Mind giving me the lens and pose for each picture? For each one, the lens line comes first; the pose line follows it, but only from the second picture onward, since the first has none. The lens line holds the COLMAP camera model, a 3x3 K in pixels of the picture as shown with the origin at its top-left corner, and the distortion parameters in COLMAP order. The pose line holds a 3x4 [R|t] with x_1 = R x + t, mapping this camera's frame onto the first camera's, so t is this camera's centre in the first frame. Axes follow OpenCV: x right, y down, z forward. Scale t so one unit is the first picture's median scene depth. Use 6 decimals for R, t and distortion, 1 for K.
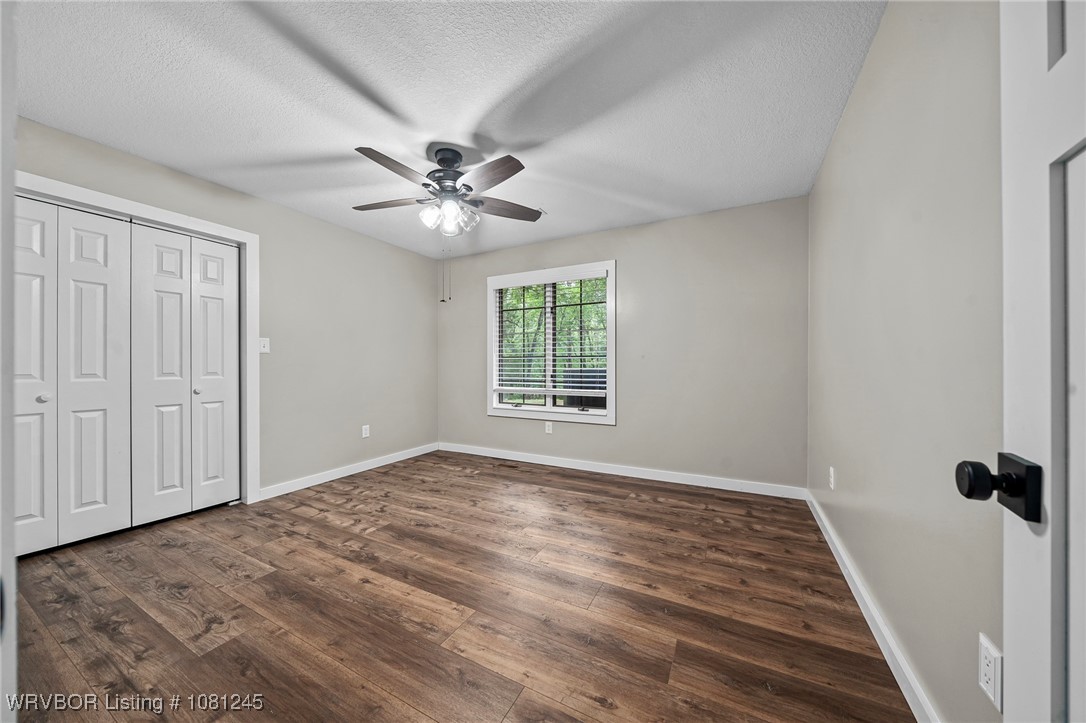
lens RADIAL K [[370.6, 0, 546.0], [0, 370.6, 365.6], [0, 0, 1]] dist [-0.007952, 0.000598]
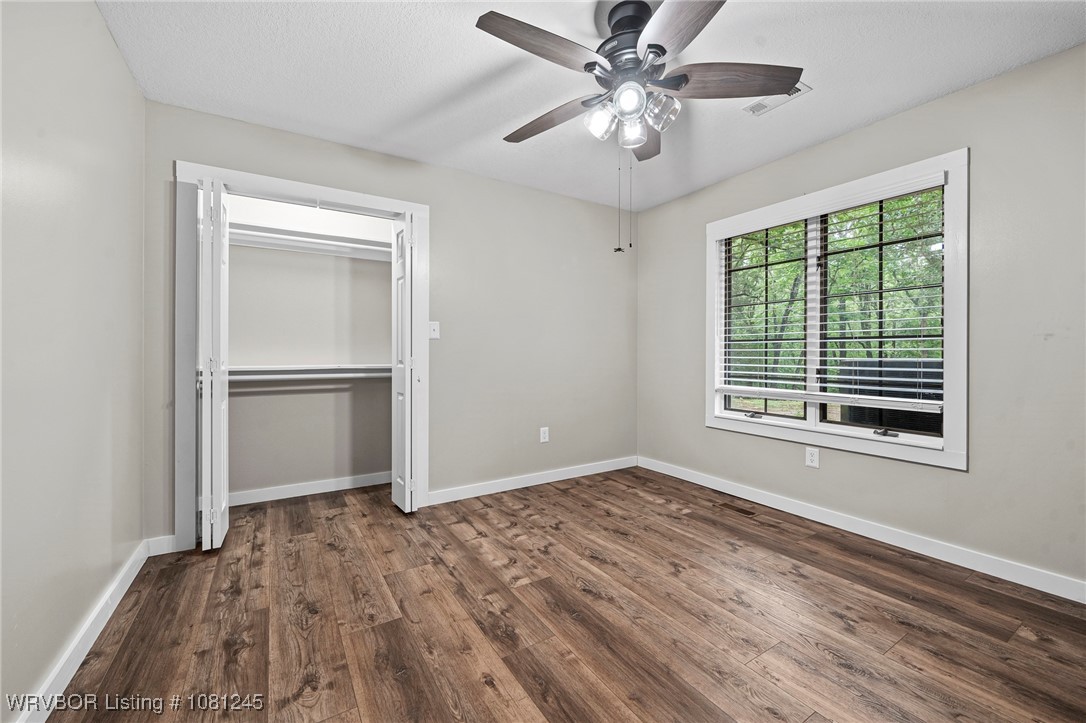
lens RADIAL K [[442.0, 0, 535.5], [0, 442.0, 354.8], [0, 0, 1]] dist [-0.002672, 0.000613]
pose [[0.855252, 0.004351, -0.518194, -0.008274], [-0.002388, 0.999987, 0.004455, -0.000121], [0.518207, -0.002573, 0.855251, 0.215596]]
